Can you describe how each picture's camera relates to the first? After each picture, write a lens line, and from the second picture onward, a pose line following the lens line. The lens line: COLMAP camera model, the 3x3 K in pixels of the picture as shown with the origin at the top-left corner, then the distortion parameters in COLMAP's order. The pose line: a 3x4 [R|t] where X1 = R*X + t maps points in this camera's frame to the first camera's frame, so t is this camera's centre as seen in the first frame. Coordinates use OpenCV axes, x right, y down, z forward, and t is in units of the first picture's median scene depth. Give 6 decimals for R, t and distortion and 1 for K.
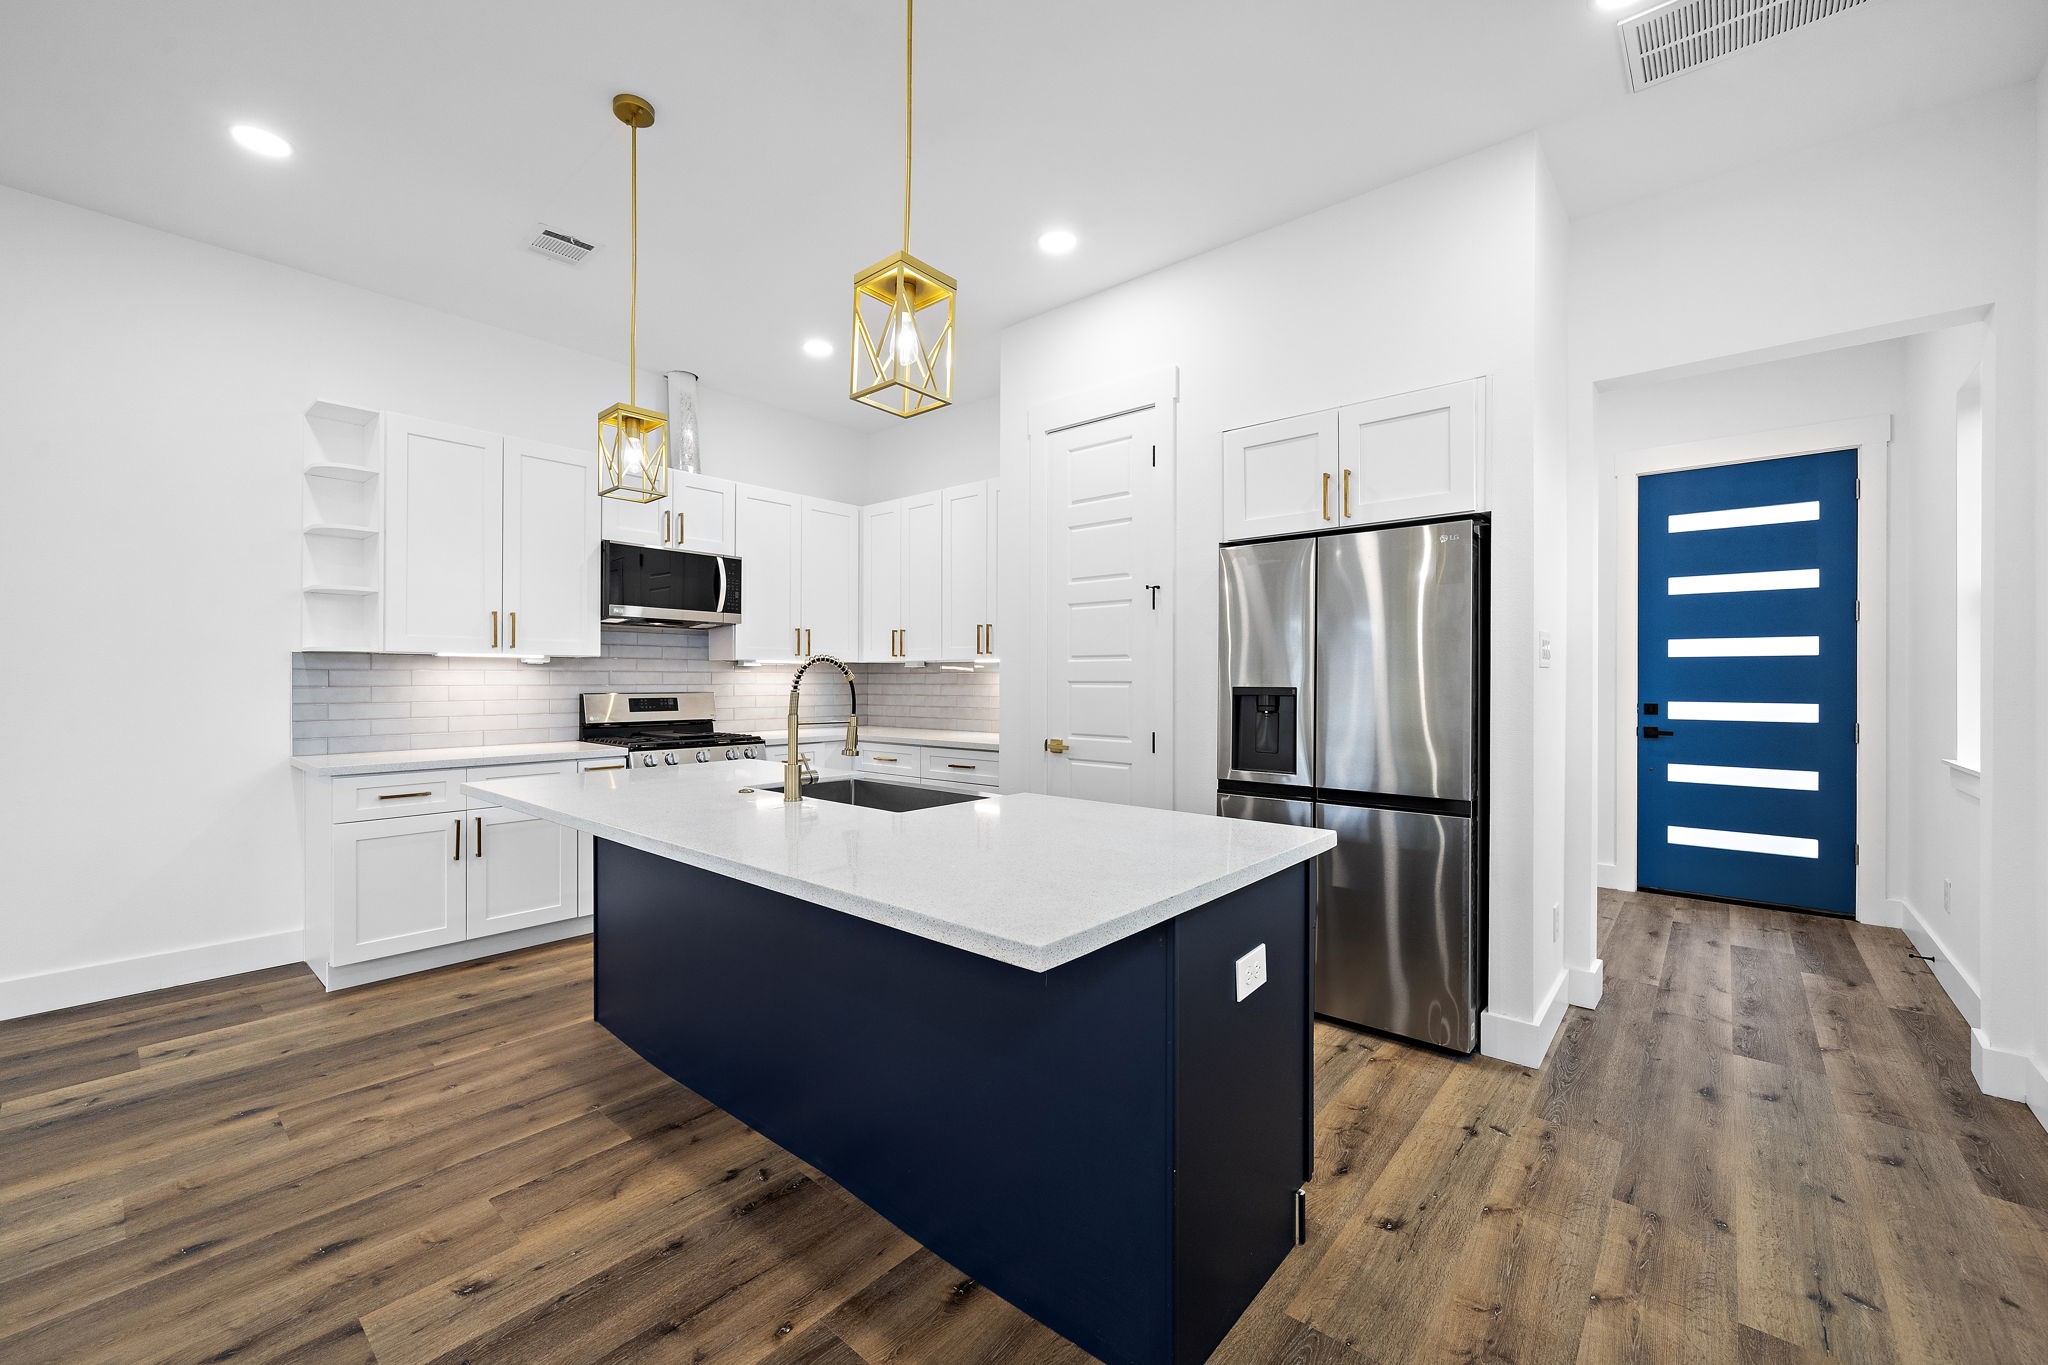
lens RADIAL K [[814.4, 0, 1023.3], [0, 814.4, 679.7], [0, 0, 1]] dist [0.001247, 0.000053]
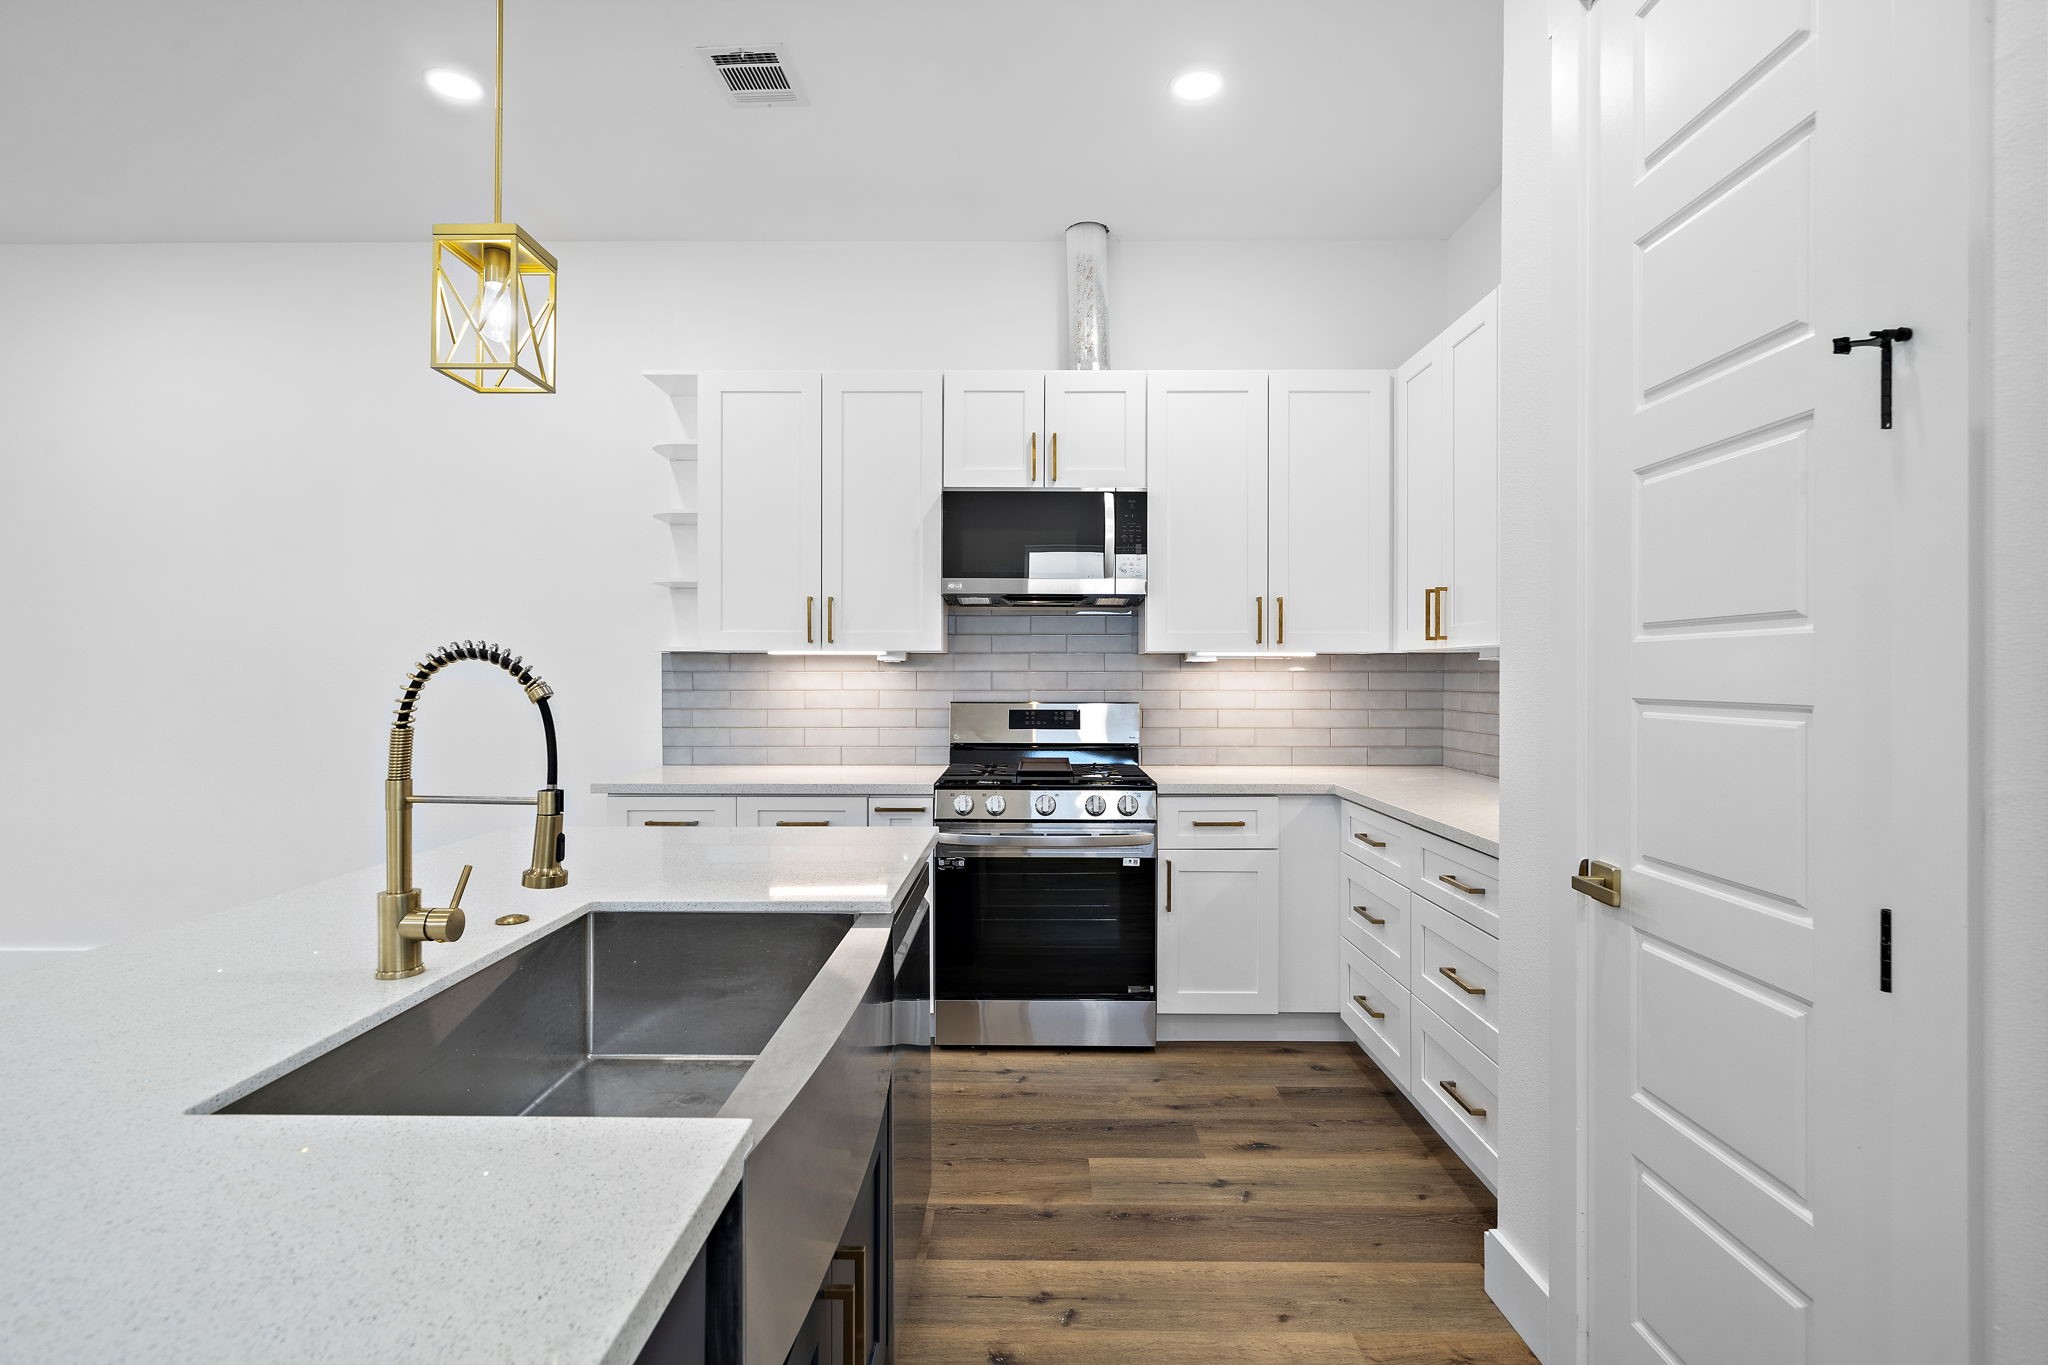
lens RADIAL K [[976.9, 0, 1019.8], [0, 976.9, 675.5], [0, 0, 1]] dist [-0.004371, -0.000476]
pose [[0.640546, -0.000456, -0.767919, 0.217587], [-0.001642, 0.999997, -0.001964, -0.006824], [0.767918, 0.002519, 0.640544, 0.587813]]
